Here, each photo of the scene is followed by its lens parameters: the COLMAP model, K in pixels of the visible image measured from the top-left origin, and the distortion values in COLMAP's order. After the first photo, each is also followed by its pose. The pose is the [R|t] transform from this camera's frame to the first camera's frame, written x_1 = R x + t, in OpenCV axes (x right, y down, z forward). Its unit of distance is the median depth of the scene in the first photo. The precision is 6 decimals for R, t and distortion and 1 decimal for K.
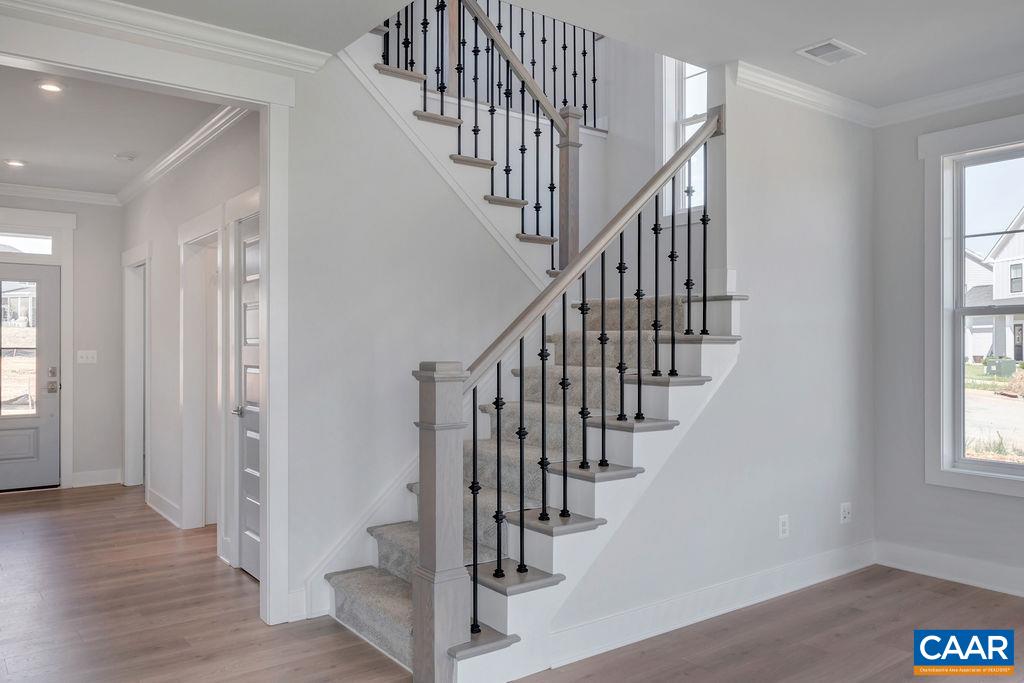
lens RADIAL K [[750.3, 0, 512.0], [0, 750.3, 341.5], [0, 0, 1]] dist [-0.000077, 0.000712]
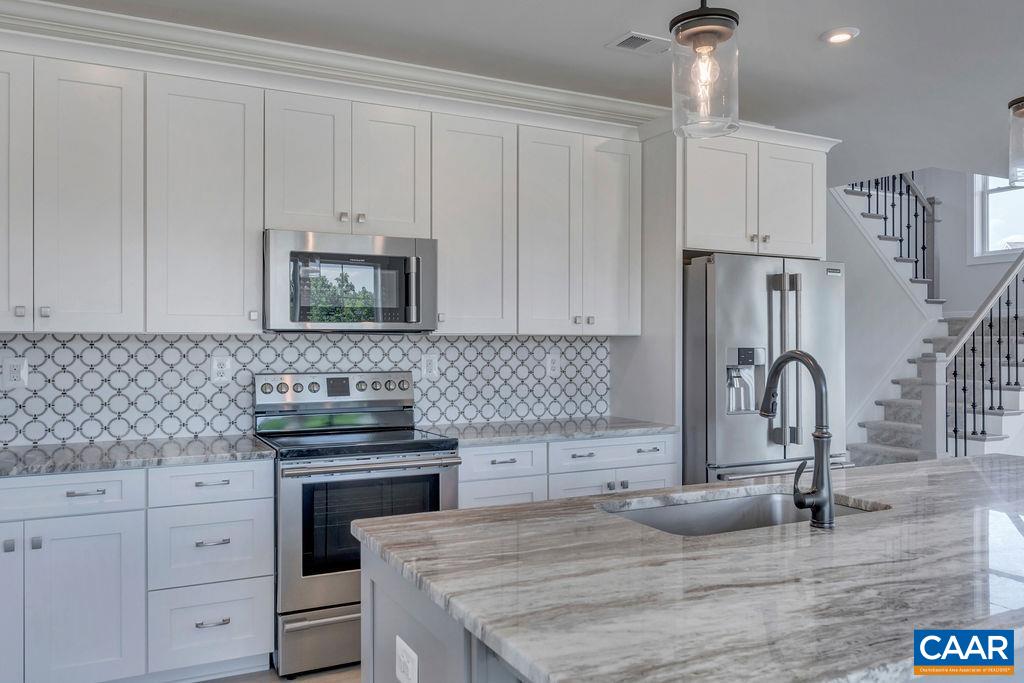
lens RADIAL K [[750.3, 0, 512.0], [0, 750.3, 341.5], [0, 0, 1]] dist [-0.000077, 0.000712]
pose [[0.981969, -0.001289, -0.189036, -0.667959], [0.000964, 0.999998, -0.001809, -0.001025], [0.189038, 0.001594, 0.981968, -0.990077]]
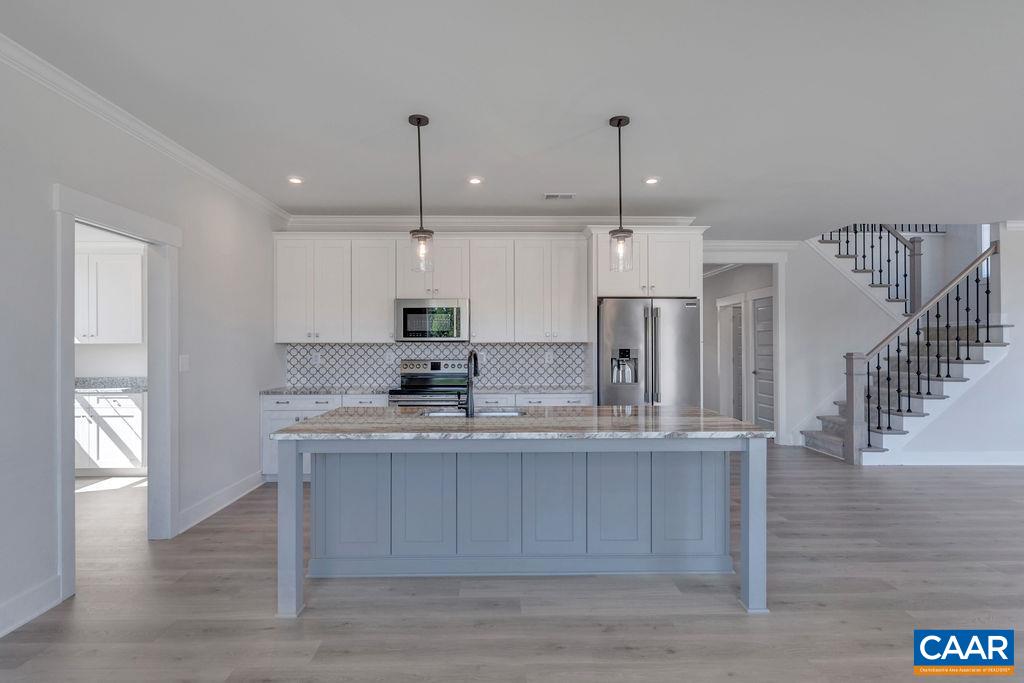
lens RADIAL K [[502.0, 0, 512.0], [0, 502.0, 341.5], [0, 0, 1]] dist [-0.008894, -0.000739]
pose [[0.804026, -0.007601, -0.594546, -0.007618], [0.002422, 0.999952, -0.009509, -0.001191], [0.594589, 0.006205, 0.804006, -1.117662]]
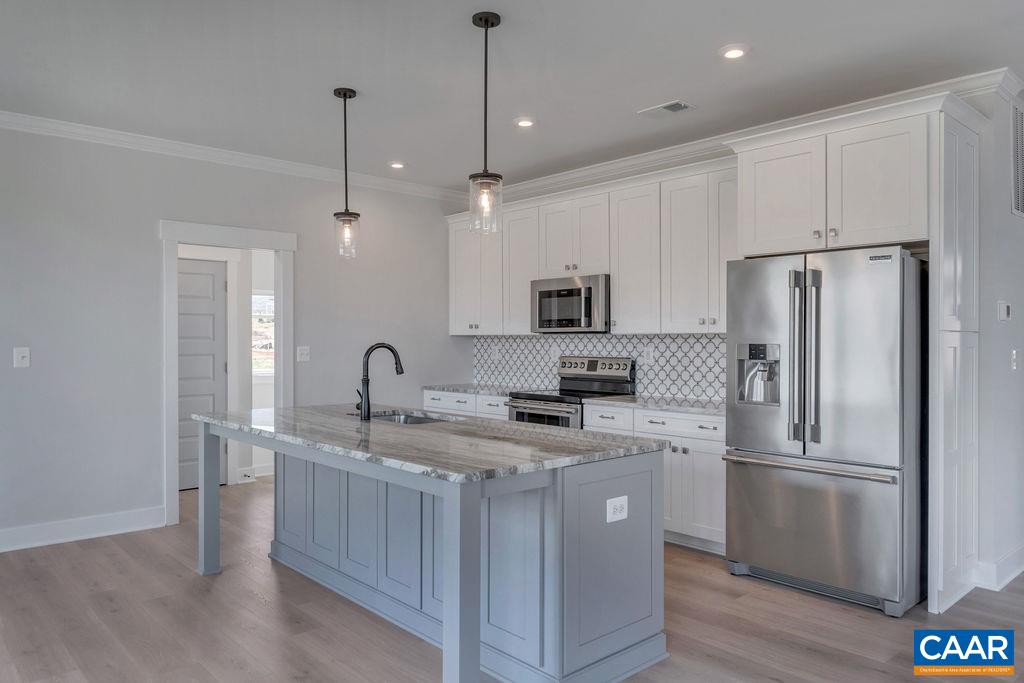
lens RADIAL K [[705.5, 0, 507.6], [0, 705.5, 339.8], [0, 0, 1]] dist [0.002419, 0.000512]
pose [[0.088643, -0.000529, -0.996063, 0.482311], [0.000633, 1.000000, -0.000475, 0.000302], [0.996063, -0.000589, 0.088643, -0.372627]]
